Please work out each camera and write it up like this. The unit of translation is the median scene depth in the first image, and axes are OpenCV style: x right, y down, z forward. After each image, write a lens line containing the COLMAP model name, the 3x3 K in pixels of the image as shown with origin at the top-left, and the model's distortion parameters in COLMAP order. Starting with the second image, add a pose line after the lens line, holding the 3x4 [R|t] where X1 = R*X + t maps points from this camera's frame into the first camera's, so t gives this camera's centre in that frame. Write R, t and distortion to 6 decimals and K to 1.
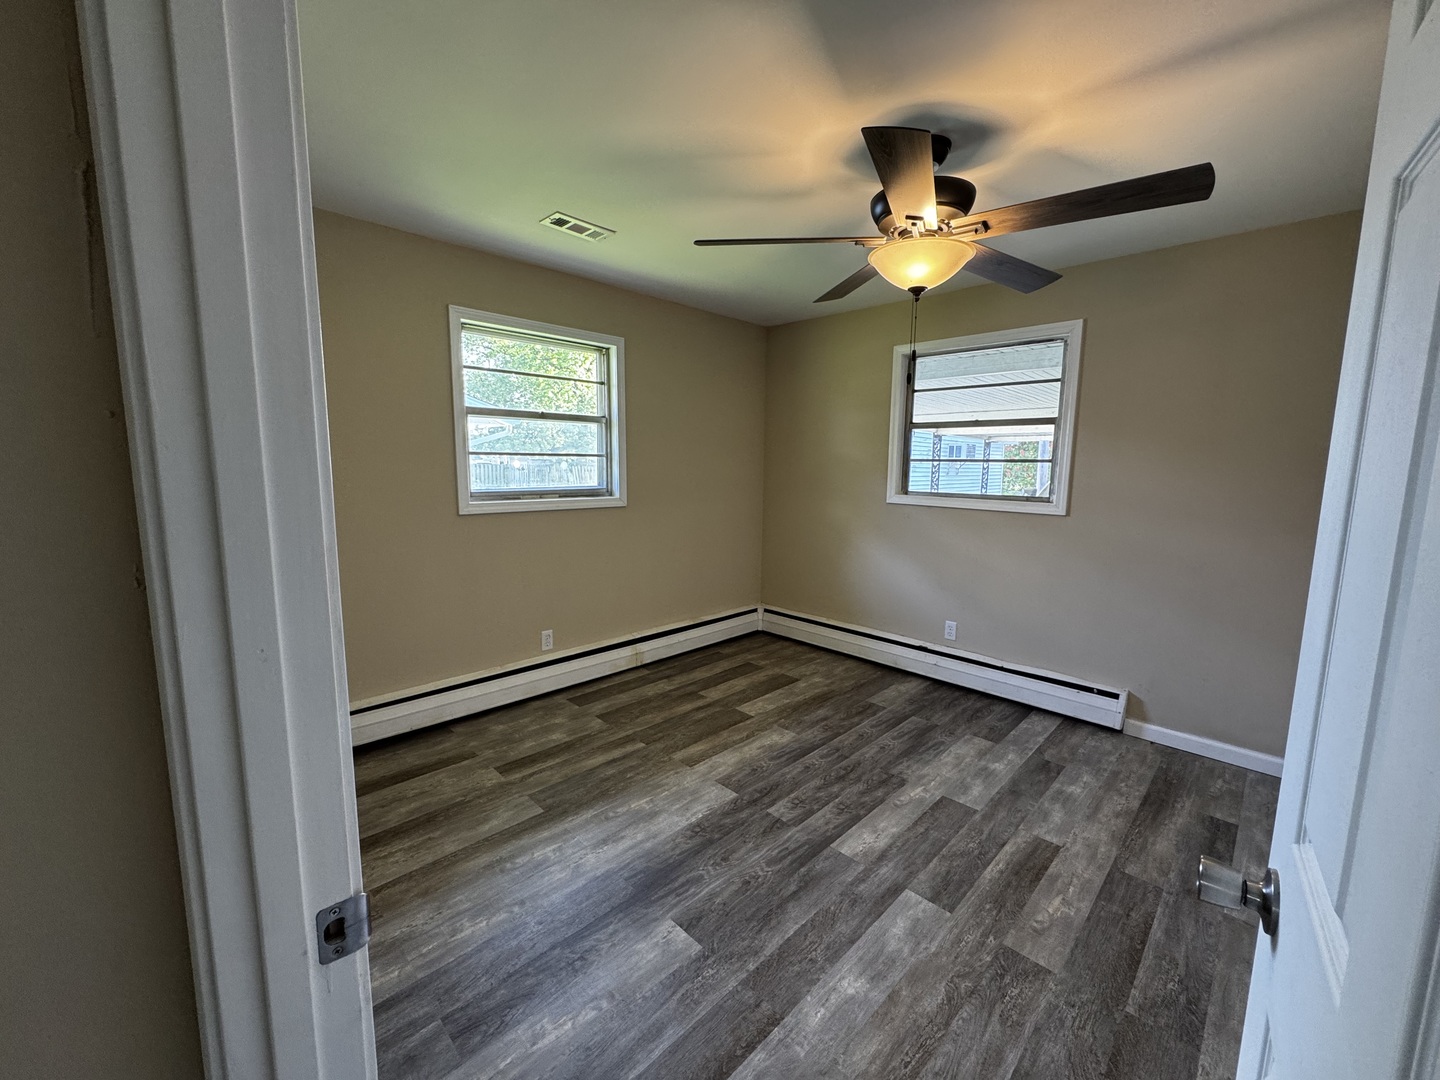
lens RADIAL K [[576.5, 0, 727.9], [0, 576.5, 539.0], [0, 0, 1]] dist [-0.001632, -0.000115]
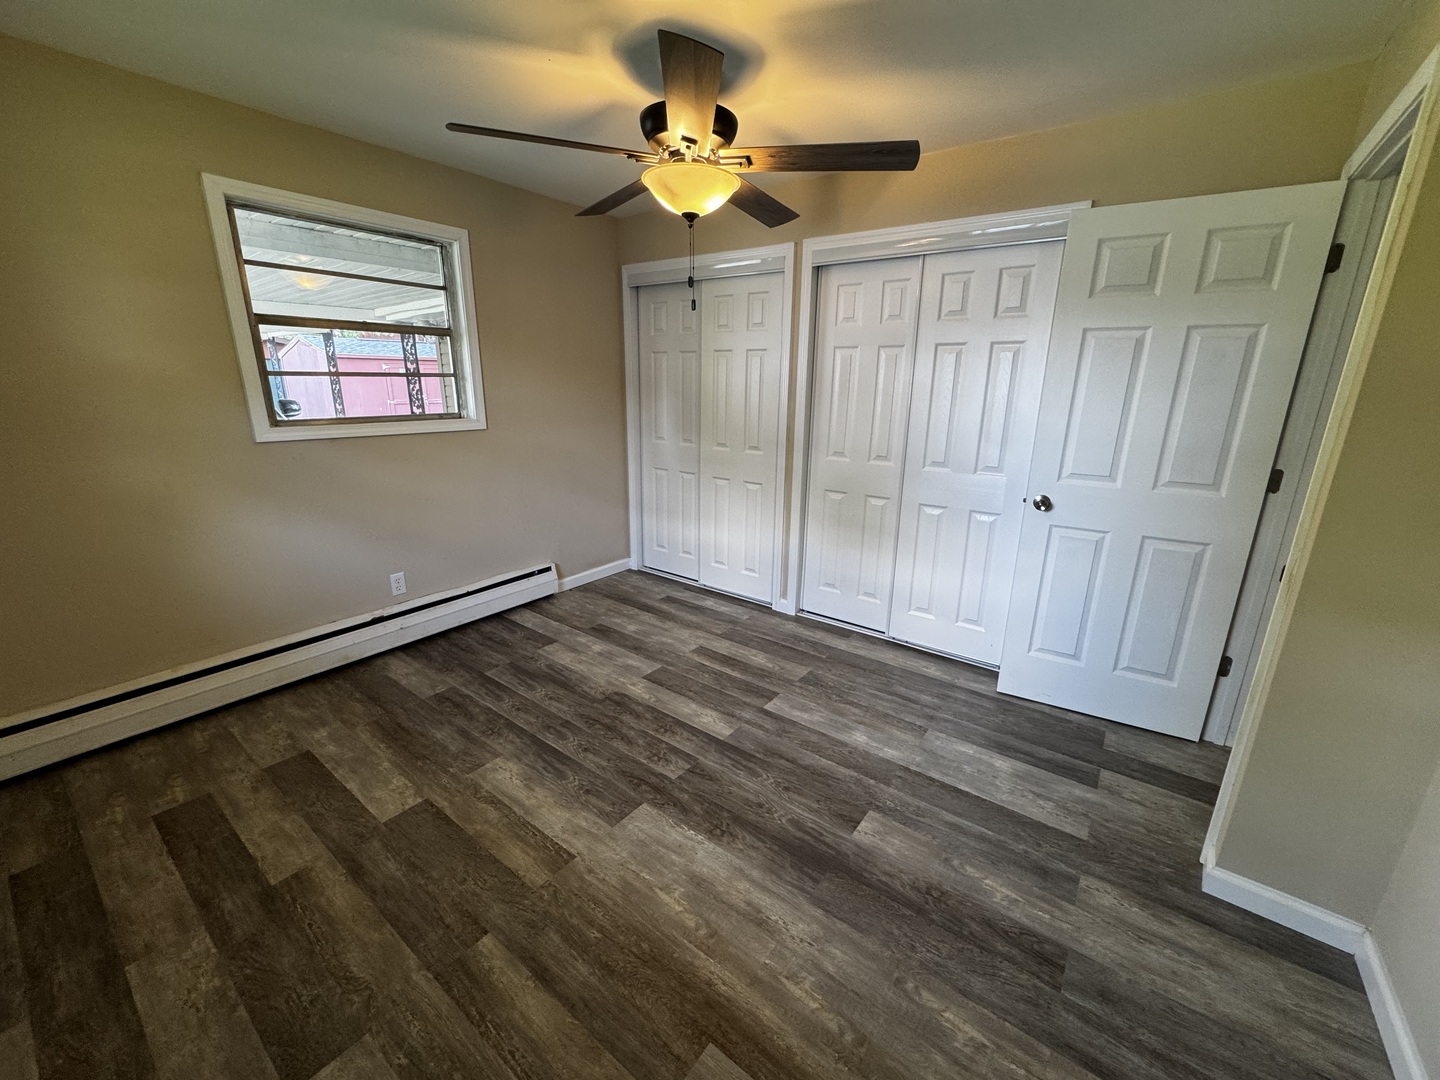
lens RADIAL K [[576.5, 0, 716.0], [0, 576.5, 535.2], [0, 0, 1]] dist [-0.001632, -0.000115]
pose [[-0.125317, -0.277132, 0.952625, -0.650629], [0.115301, 0.949620, 0.291425, -0.143251], [-0.985394, 0.146359, -0.087050, 0.882749]]
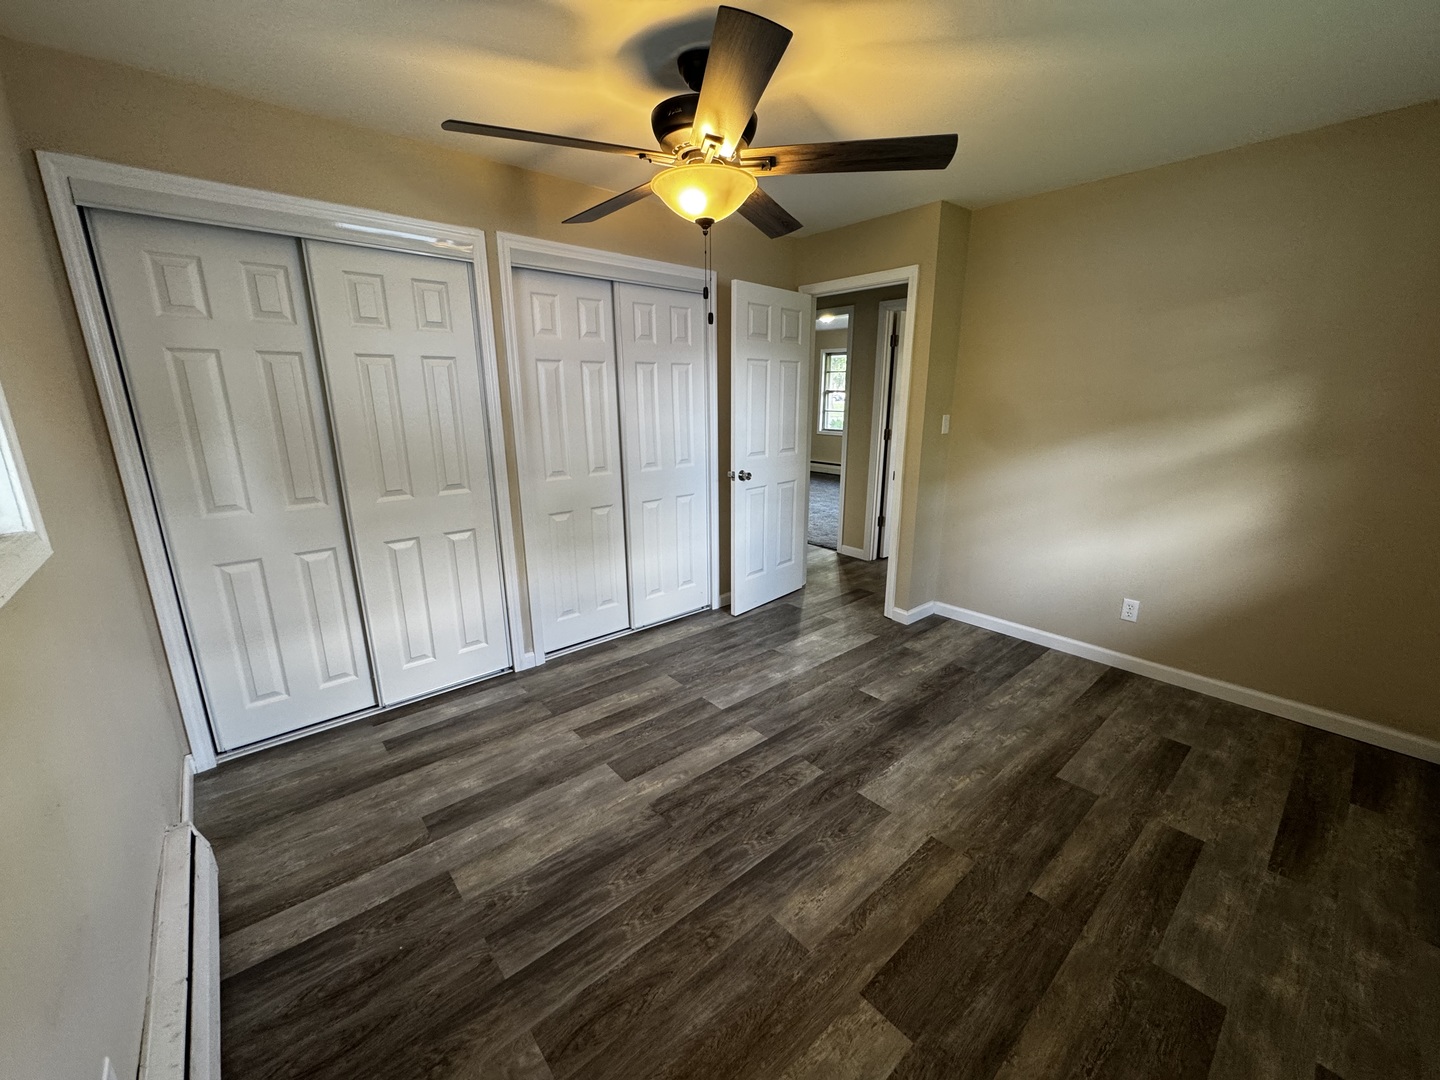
lens RADIAL K [[576.5, 0, 728.8], [0, 576.5, 534.2], [0, 0, 1]] dist [-0.001632, -0.000115]
pose [[-0.997320, -0.030065, 0.066702, 0.160702], [-0.003563, 0.930550, 0.366148, -0.234887], [-0.073078, 0.364929, -0.928163, 1.628004]]
